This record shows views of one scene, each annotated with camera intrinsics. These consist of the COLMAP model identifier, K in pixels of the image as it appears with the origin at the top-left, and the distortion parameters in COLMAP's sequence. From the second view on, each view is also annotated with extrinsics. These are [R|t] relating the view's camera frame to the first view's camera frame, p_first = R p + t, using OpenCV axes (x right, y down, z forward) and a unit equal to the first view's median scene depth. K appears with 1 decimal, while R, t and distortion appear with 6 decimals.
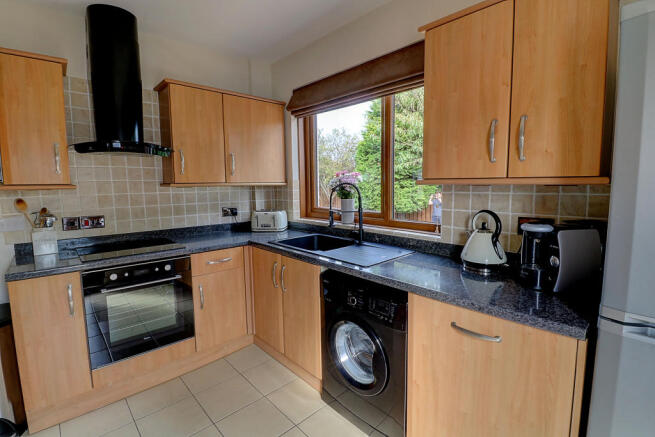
lens RADIAL K [[308.2, 0, 327.5], [0, 308.2, 218.5], [0, 0, 1]] dist [-0.006276, -0.000867]
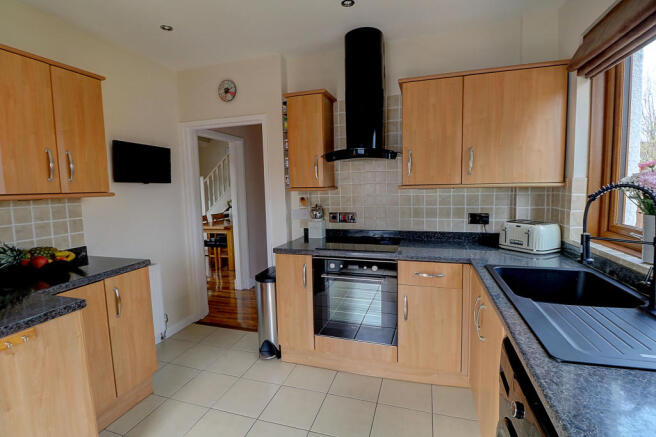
lens RADIAL K [[308.6, 0, 328.0], [0, 308.6, 218.5], [0, 0, 1]] dist [-0.006276, -0.000867]
pose [[0.496758, 0.088497, -0.863365, 0.212836], [-0.085980, 0.994912, 0.052510, -0.035062], [0.863620, 0.048148, 0.501840, 0.270243]]
